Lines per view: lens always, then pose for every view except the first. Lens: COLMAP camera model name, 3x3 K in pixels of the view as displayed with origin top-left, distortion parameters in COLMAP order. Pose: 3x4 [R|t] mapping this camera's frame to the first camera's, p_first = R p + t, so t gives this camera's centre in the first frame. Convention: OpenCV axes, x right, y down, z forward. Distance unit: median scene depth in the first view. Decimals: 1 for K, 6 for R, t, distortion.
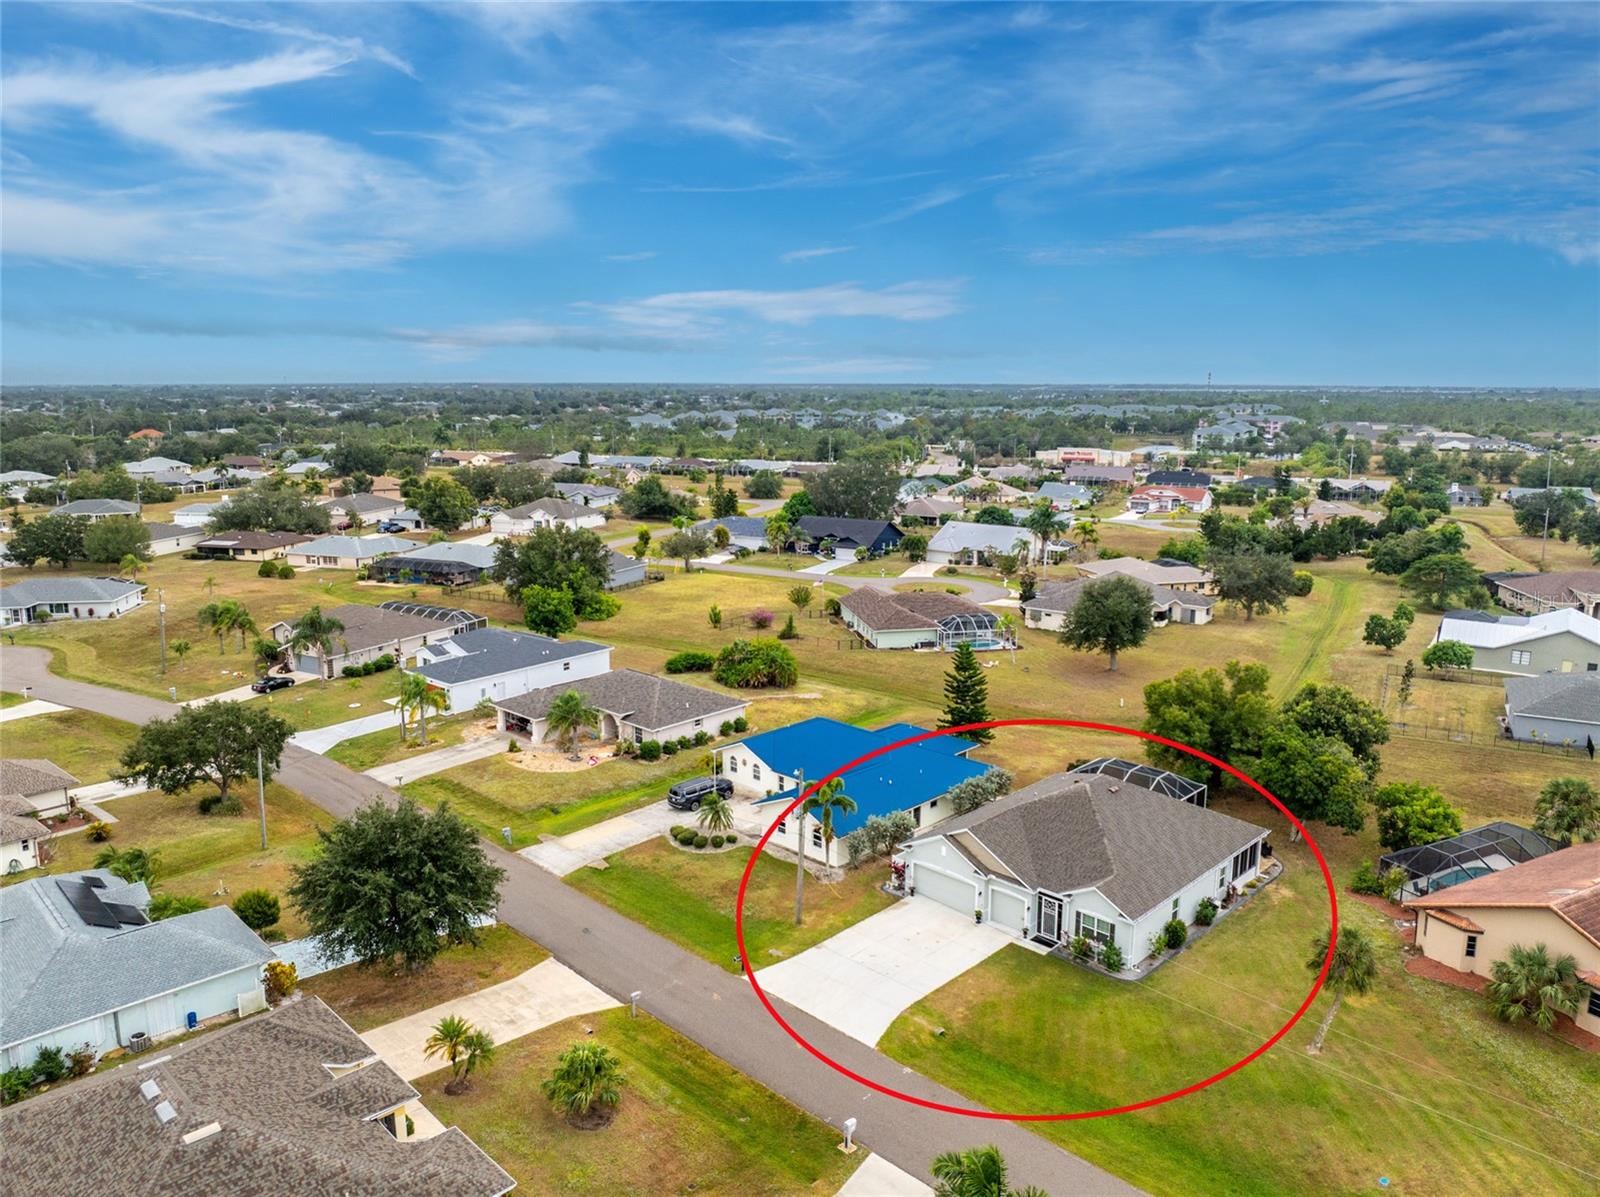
lens RADIAL K [[1119.6, 0, 804.2], [0, 1119.6, 596.9], [0, 0, 1]] dist [-0.012801, -0.044636]
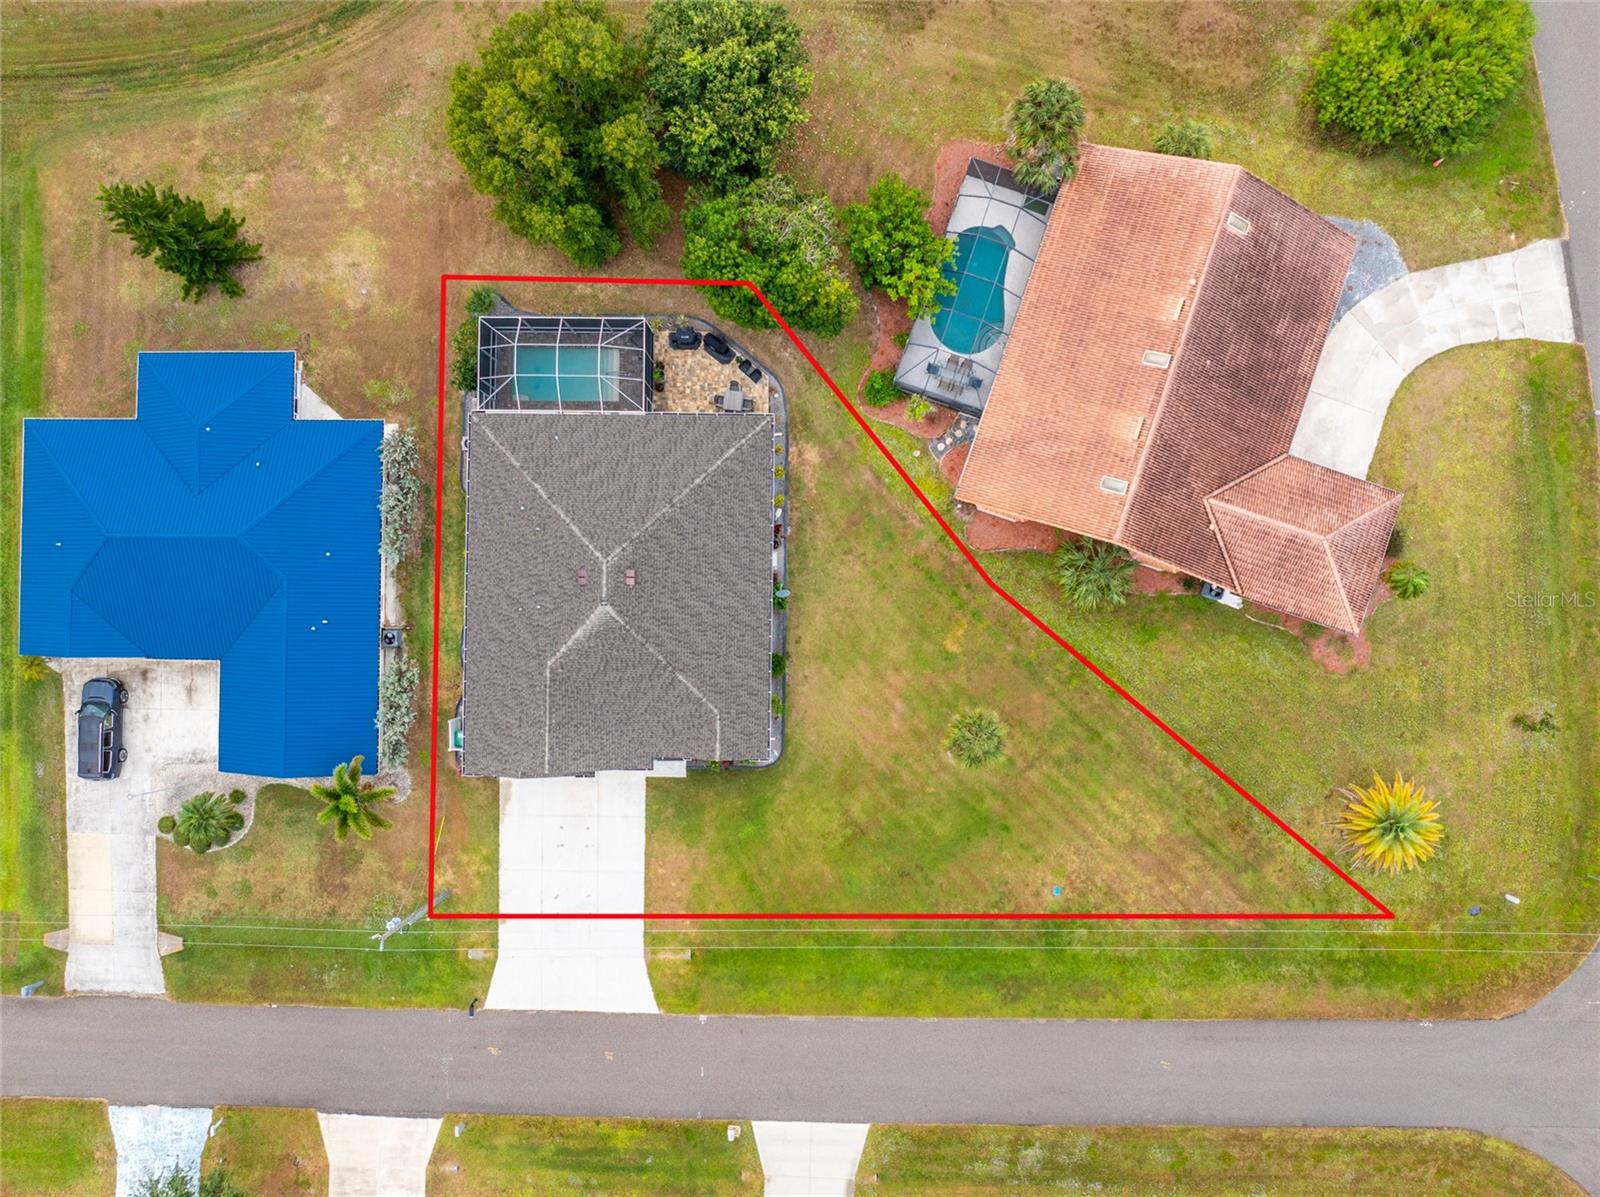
lens RADIAL K [[1127.5, 0, 799.9], [0, 1127.5, 591.2], [0, 0, 1]] dist [-0.033377, -0.009357]
pose [[0.717642, -0.696403, 0.003535, 0.255694], [0.144650, 0.154023, 0.977422, -0.414892], [-0.681224, -0.700928, 0.211268, 0.546938]]
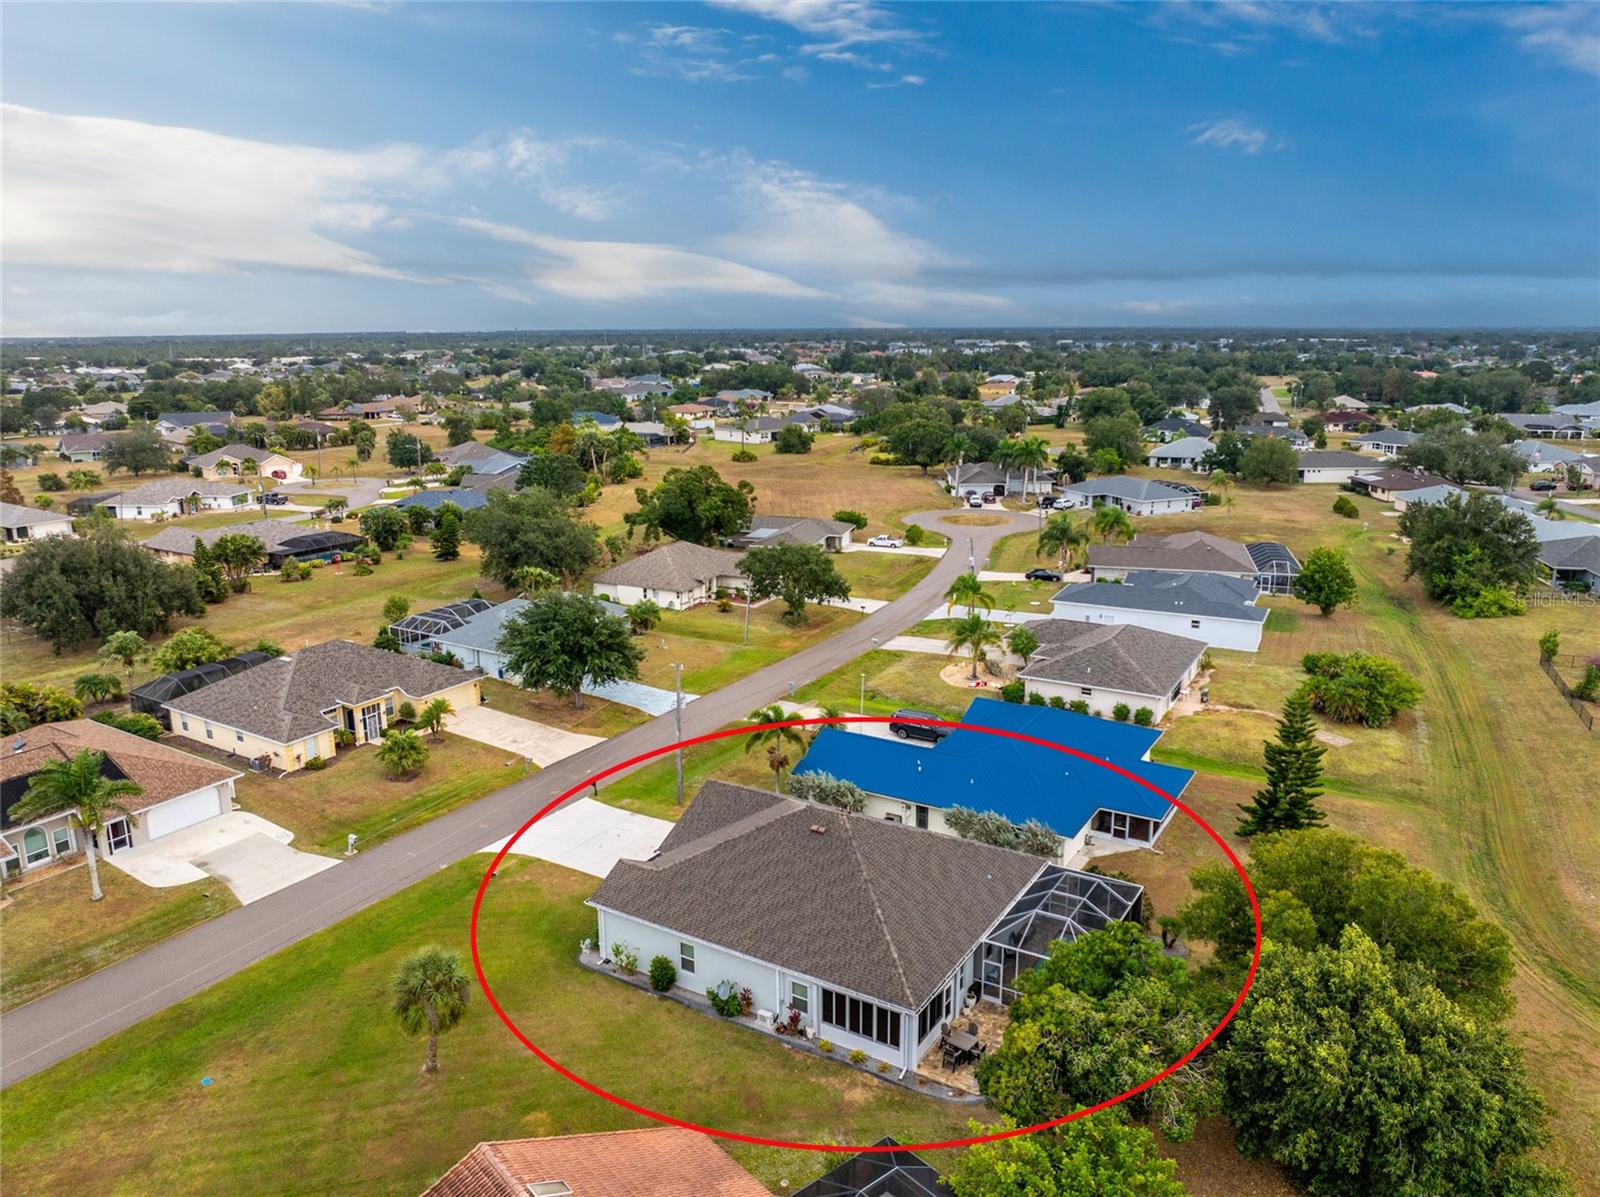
lens RADIAL K [[1120.8, 0, 792.8], [0, 1120.8, 574.6], [0, 0, 1]] dist [-0.006411, -0.051921]
pose [[0.222836, 0.205622, -0.952924, 0.709680], [-0.174854, 0.970080, 0.168436, -0.090620], [0.959047, 0.129090, 0.252122, 0.558692]]
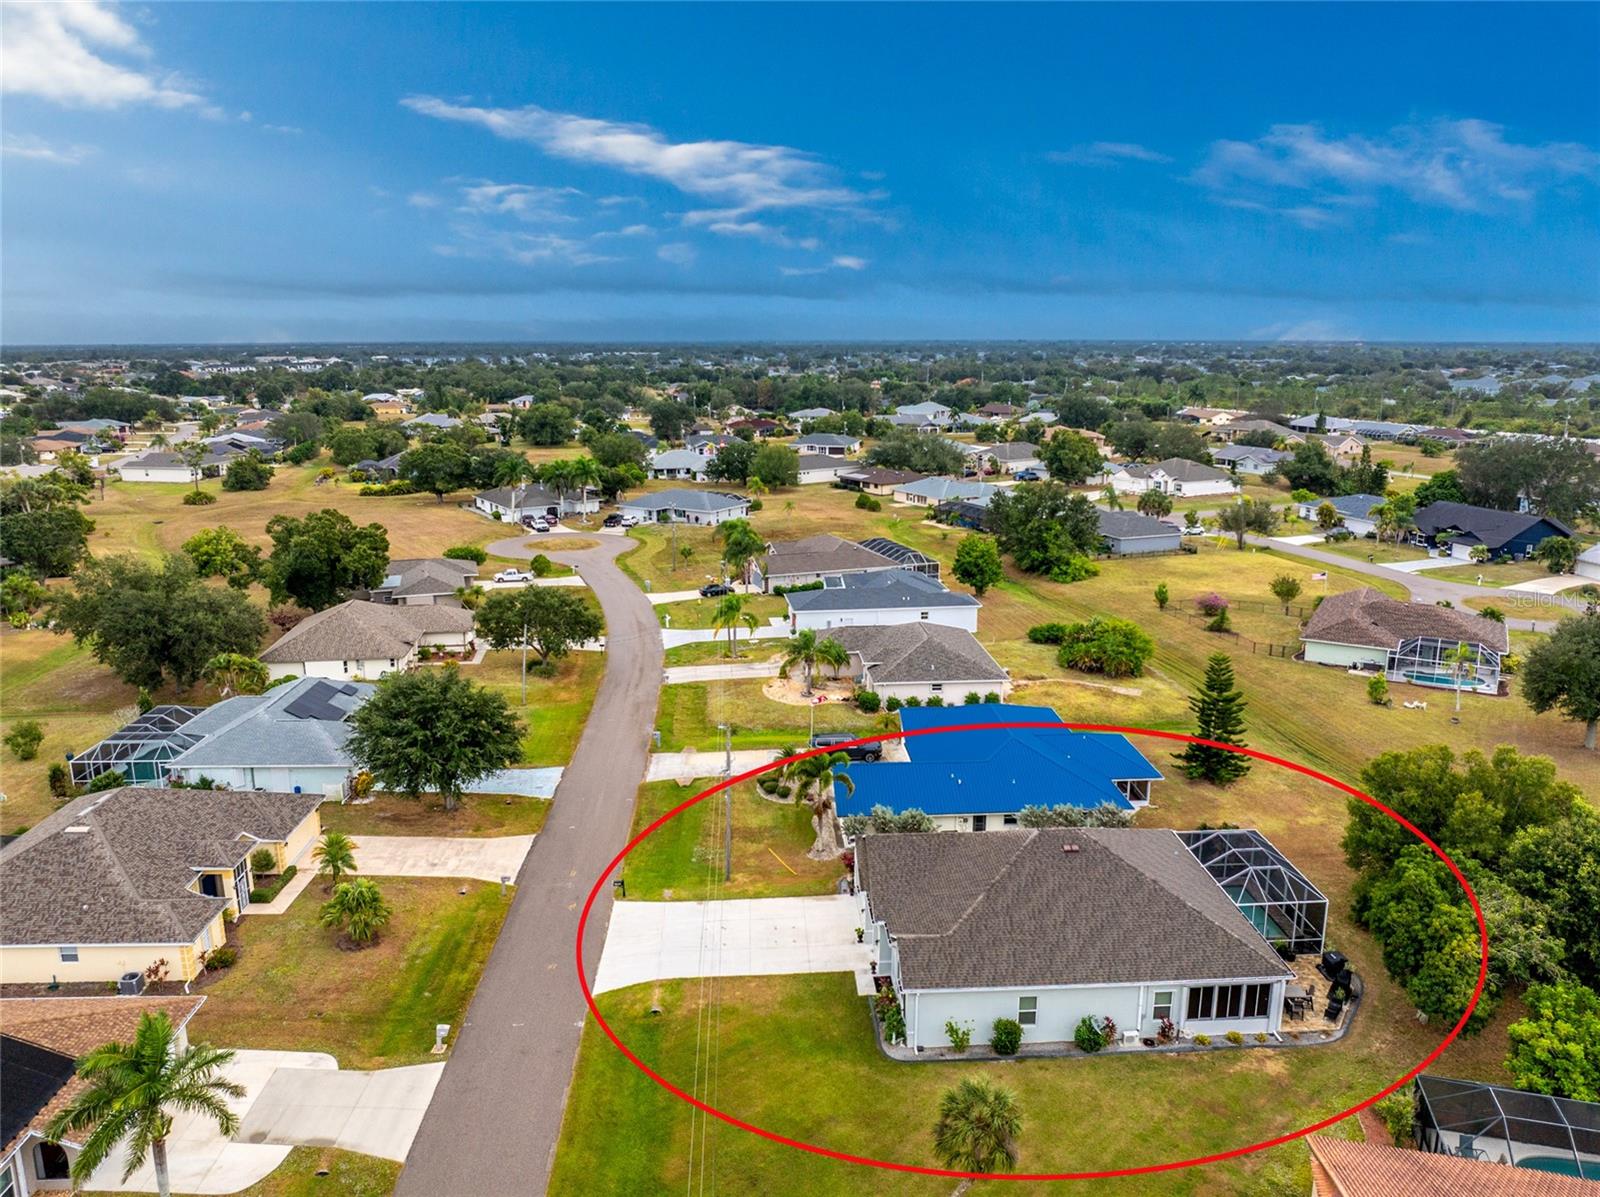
lens RADIAL K [[1127.5, 0, 799.9], [0, 1127.5, 591.2], [0, 0, 1]] dist [-0.033377, -0.009357]
pose [[0.737209, 0.144343, -0.660067, 0.457696], [-0.124017, 0.989224, 0.077812, -0.030018], [0.664186, 0.024495, 0.747166, 0.208689]]
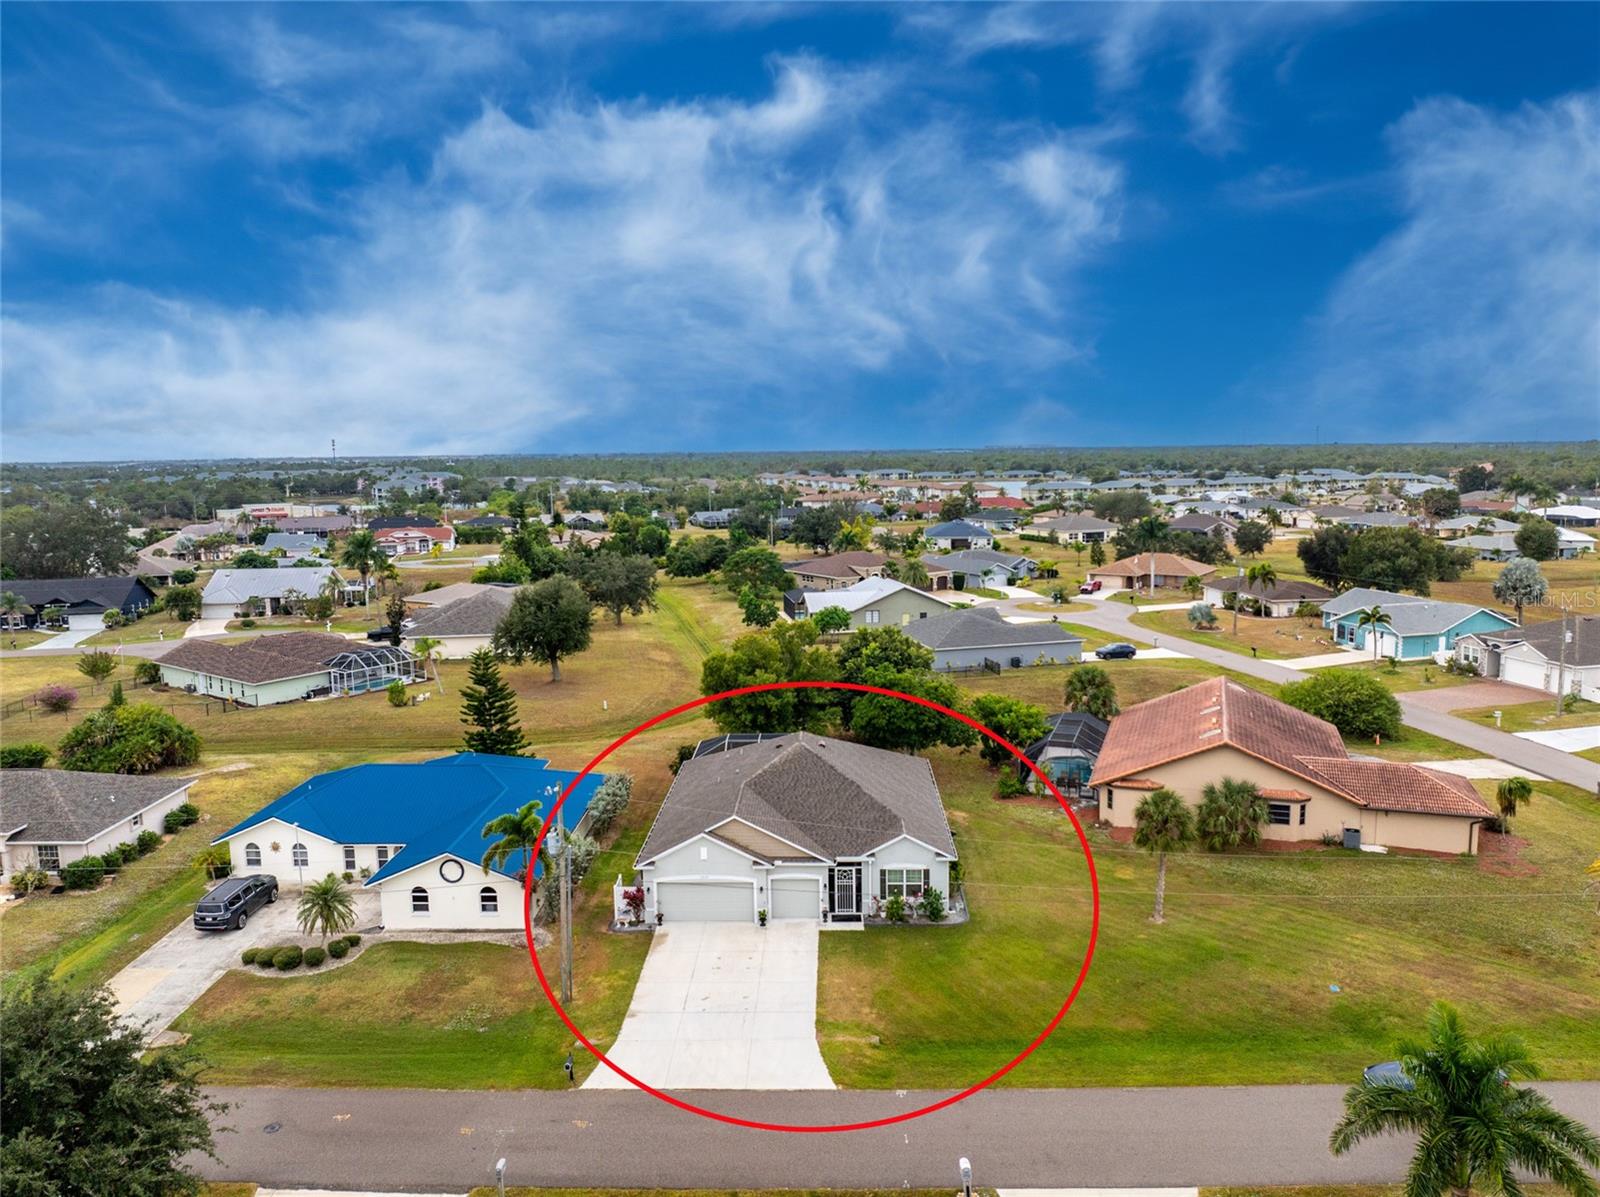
lens RADIAL K [[1127.5, 0, 799.9], [0, 1127.5, 591.2], [0, 0, 1]] dist [-0.033377, -0.009357]
pose [[0.730417, -0.095801, 0.676250, -0.249173], [0.142184, 0.989750, -0.013359, 0.043397], [-0.668038, 0.105910, 0.736551, 0.238784]]
